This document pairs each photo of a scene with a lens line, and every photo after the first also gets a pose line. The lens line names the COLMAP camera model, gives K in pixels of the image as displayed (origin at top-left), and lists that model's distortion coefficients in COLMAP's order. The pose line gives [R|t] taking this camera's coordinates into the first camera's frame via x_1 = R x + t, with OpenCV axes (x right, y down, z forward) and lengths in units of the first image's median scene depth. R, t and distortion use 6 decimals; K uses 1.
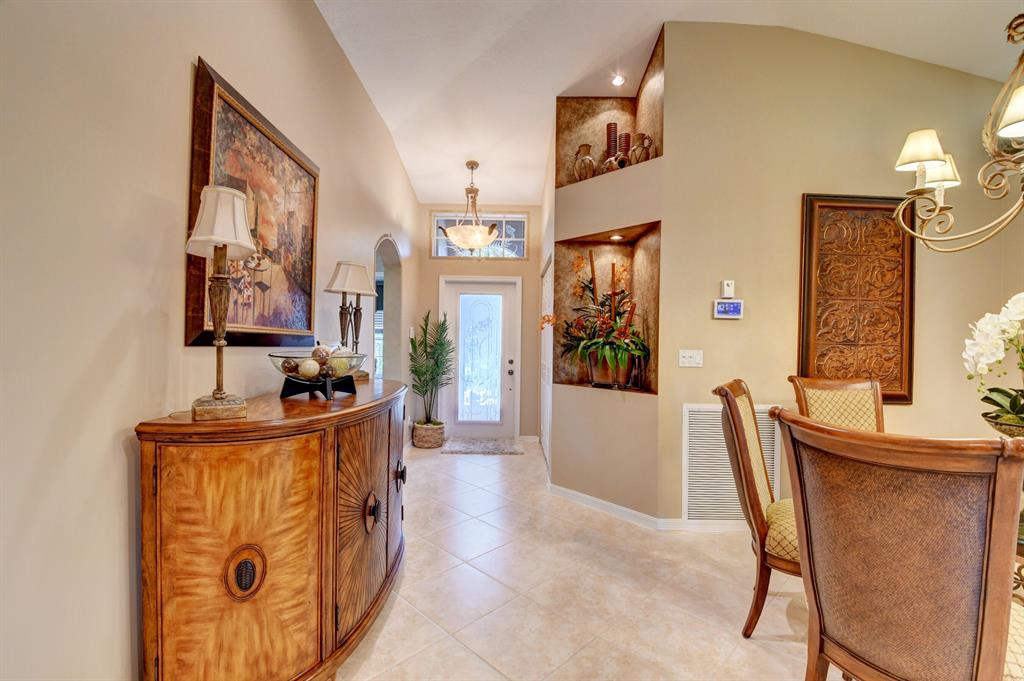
lens RADIAL K [[452.9, 0, 504.5], [0, 452.9, 342.4], [0, 0, 1]] dist [0.013543, -0.025155]
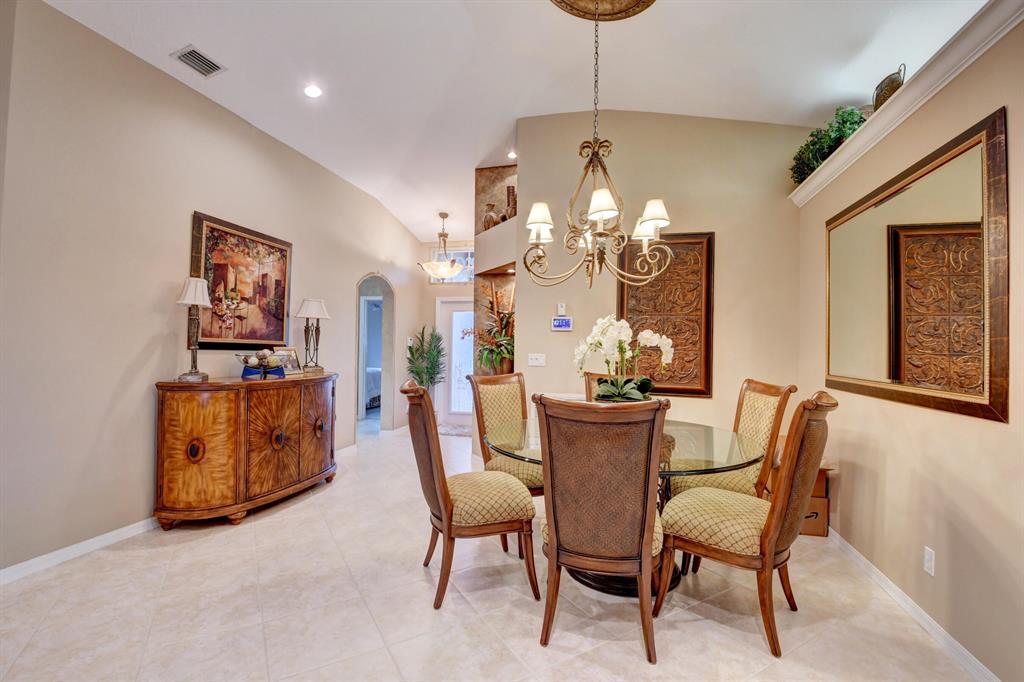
lens RADIAL K [[460.4, 0, 510.7], [0, 460.4, 342.3], [0, 0, 1]] dist [-0.000105, -0.013341]
pose [[0.969450, -0.004922, -0.245241, 0.827311], [-0.000018, 0.999797, -0.020138, 0.012424], [0.245291, 0.019527, 0.969253, -0.454876]]
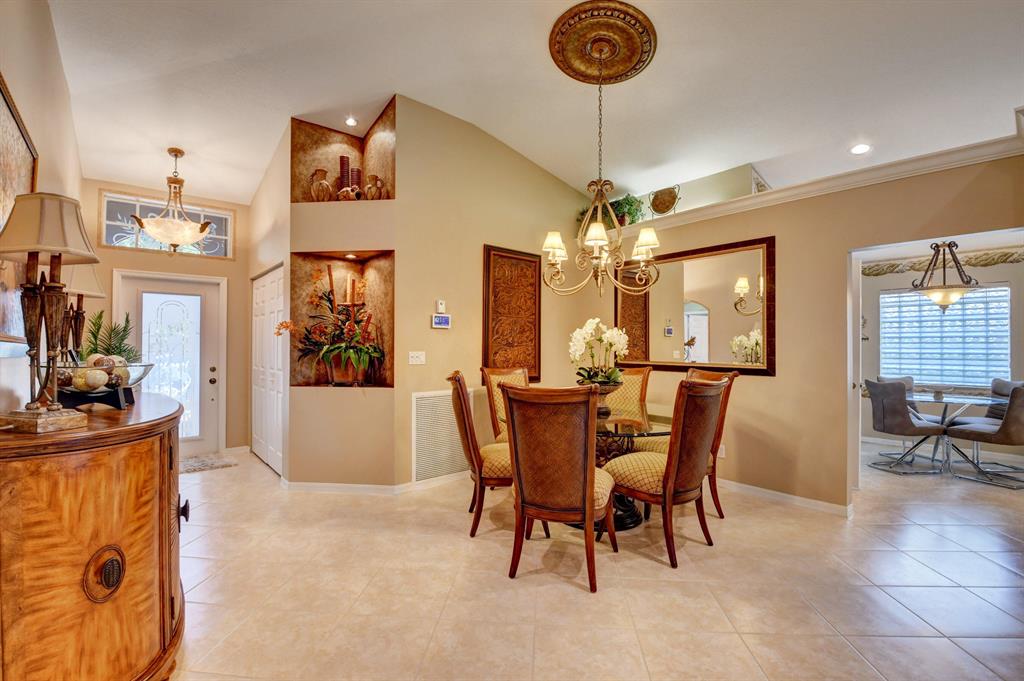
lens RADIAL K [[460.4, 0, 510.7], [0, 460.4, 341.8], [0, 0, 1]] dist [-0.000105, -0.013341]
pose [[0.757353, -0.007561, 0.652962, -0.303022], [0.013068, 0.999908, -0.003579, -0.003581], [-0.652875, 0.011244, 0.757382, -0.222244]]
